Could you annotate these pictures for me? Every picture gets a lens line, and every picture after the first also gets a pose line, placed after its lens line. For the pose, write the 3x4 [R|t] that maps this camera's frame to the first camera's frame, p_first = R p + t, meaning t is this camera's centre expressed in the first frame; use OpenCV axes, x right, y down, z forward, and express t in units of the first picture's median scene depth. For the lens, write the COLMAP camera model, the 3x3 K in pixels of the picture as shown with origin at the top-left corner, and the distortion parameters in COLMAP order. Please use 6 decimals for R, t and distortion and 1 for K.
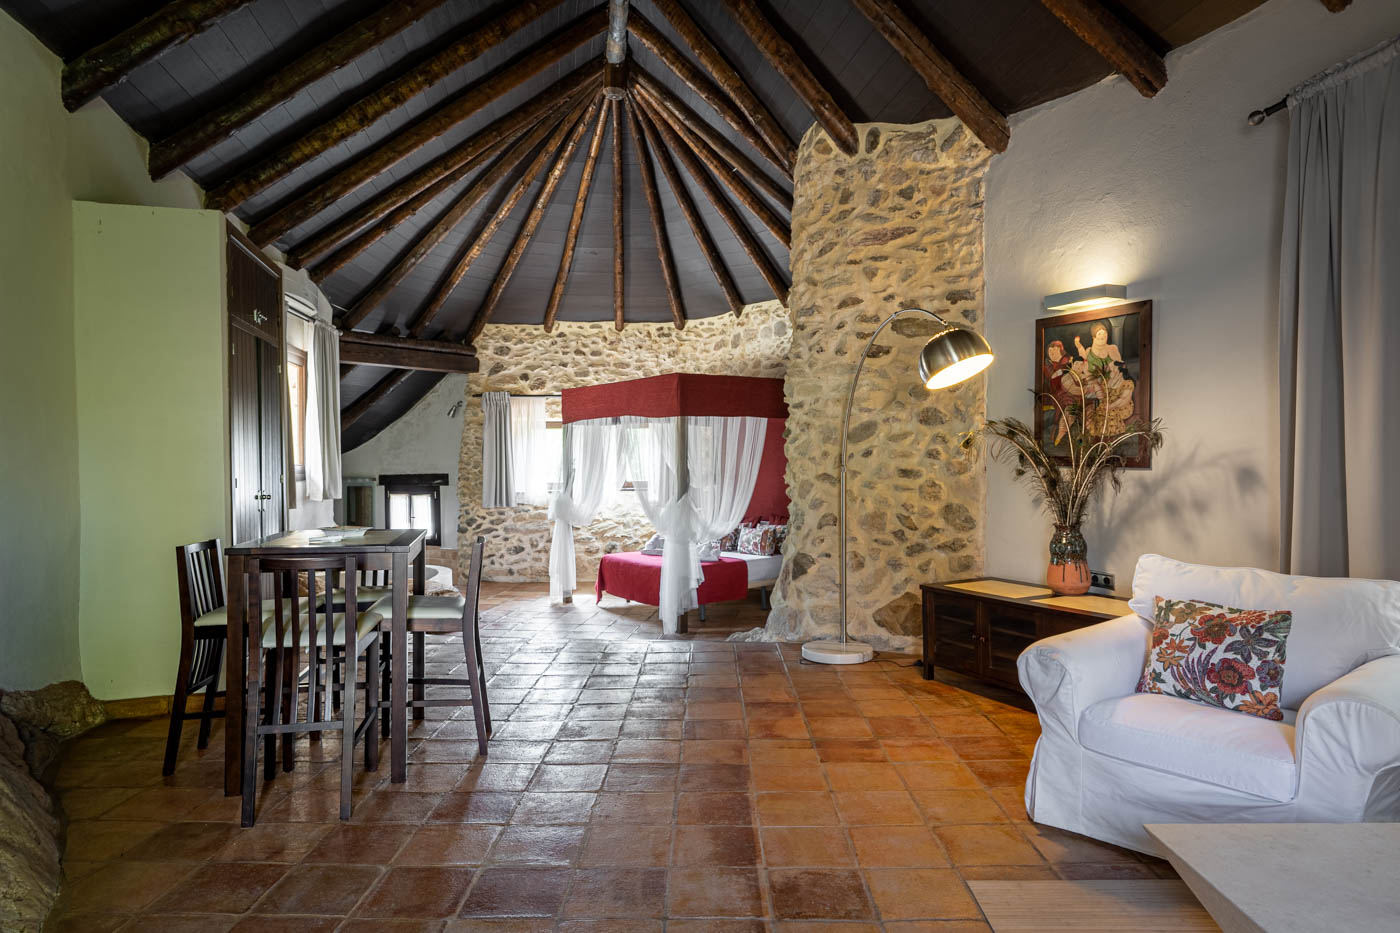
lens RADIAL K [[849.2, 0, 699.2], [0, 849.2, 469.1], [0, 0, 1]] dist [-0.000985, 0.000205]
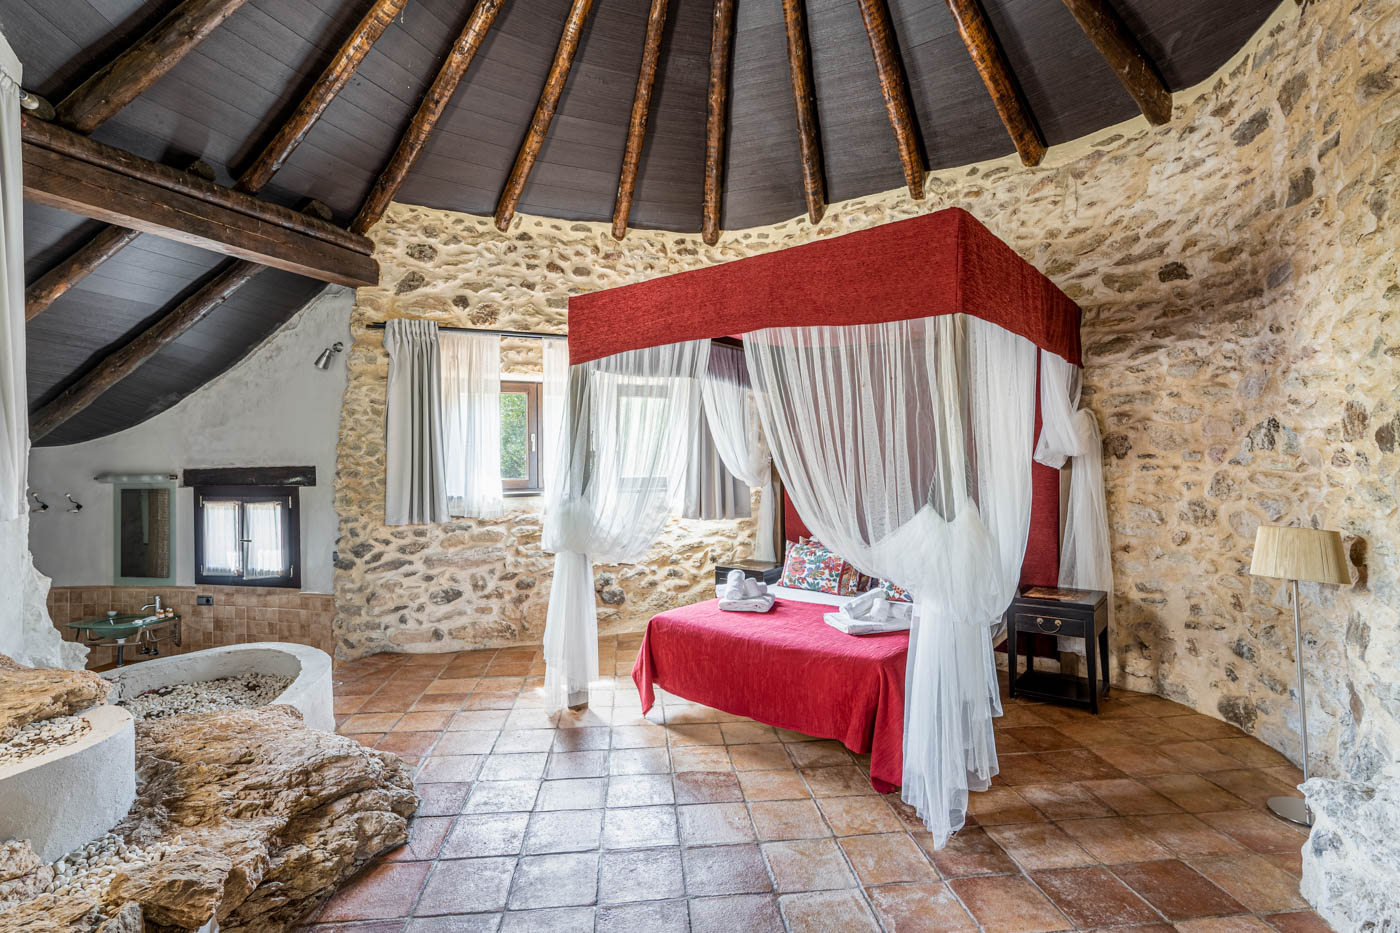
lens RADIAL K [[686.5, 0, 701.7], [0, 686.5, 468.1], [0, 0, 1]] dist [0.006580, 0.000169]
pose [[0.969757, 0.000225, 0.244073, -0.160519], [0.001853, 0.999964, -0.008286, 0.011822], [-0.244066, 0.008488, 0.969721, 0.497658]]
